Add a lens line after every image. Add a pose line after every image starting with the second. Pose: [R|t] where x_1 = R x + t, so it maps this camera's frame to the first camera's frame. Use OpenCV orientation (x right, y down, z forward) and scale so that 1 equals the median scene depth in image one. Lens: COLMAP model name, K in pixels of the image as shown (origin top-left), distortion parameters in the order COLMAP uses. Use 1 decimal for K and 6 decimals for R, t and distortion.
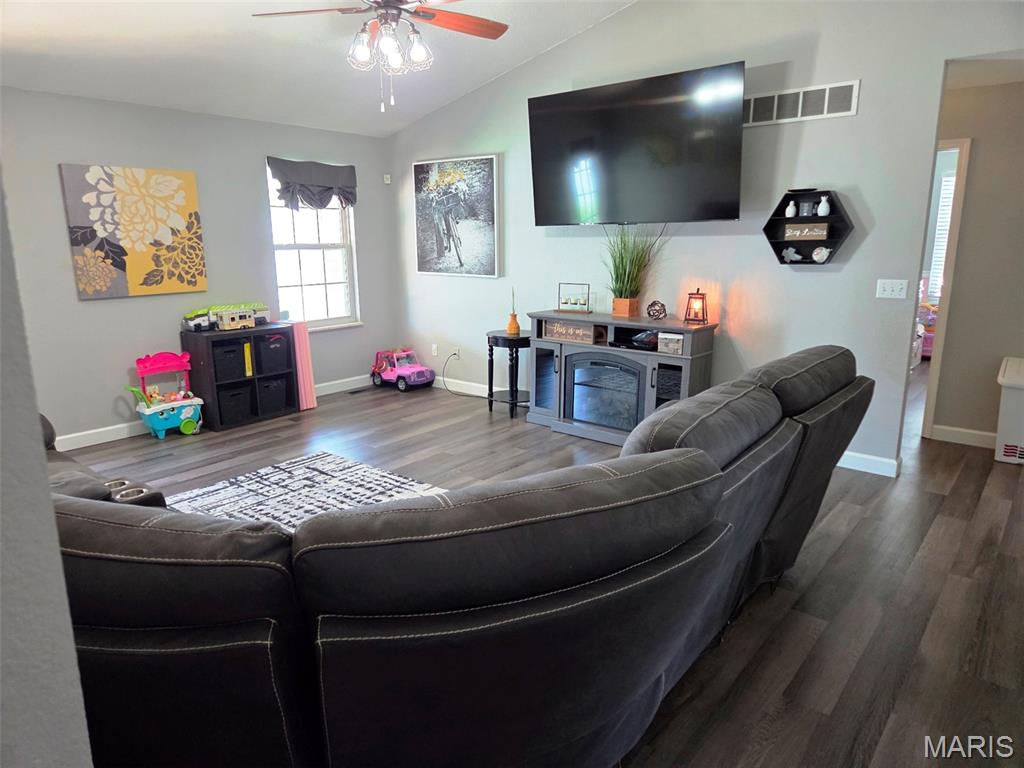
lens RADIAL K [[698.0, 0, 512.0], [0, 698.0, 384.0], [0, 0, 1]] dist [0.087812, -0.068630]
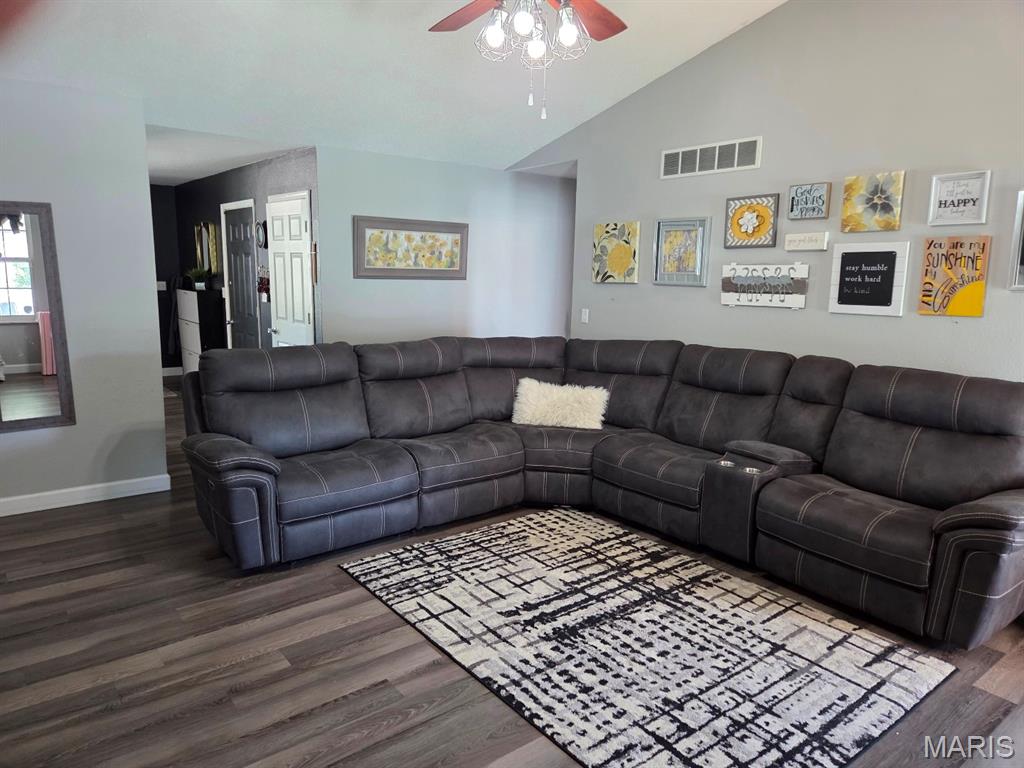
lens RADIAL K [[667.7, 0, 512.0], [0, 667.7, 384.0], [0, 0, 1]] dist [0.018050, -0.001207]
pose [[-0.972496, -0.055554, 0.226197, -0.229305], [0.033836, 0.927141, 0.373181, -0.267292], [-0.230448, 0.370571, -0.899762, 1.221228]]
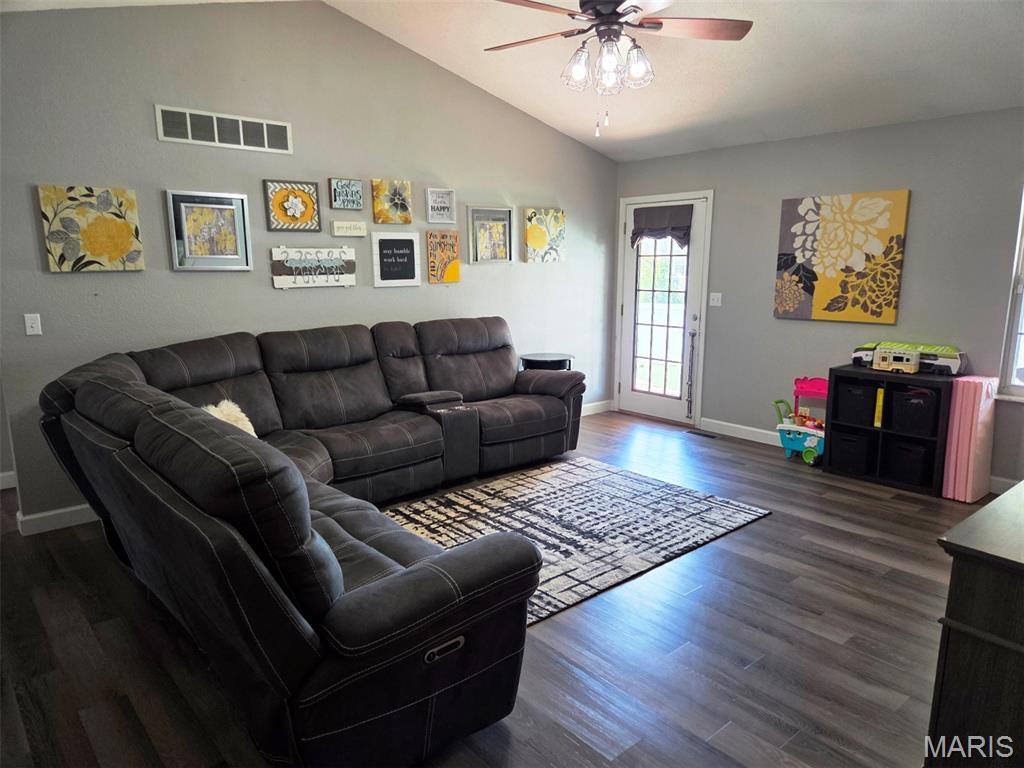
lens RADIAL K [[698.0, 0, 512.0], [0, 698.0, 384.0], [0, 0, 1]] dist [0.087812, -0.068630]
pose [[-0.187033, 0.177705, -0.966147, 0.577945], [-0.212010, 0.953022, 0.216334, -0.168199], [0.959203, 0.245295, -0.140571, 0.766236]]
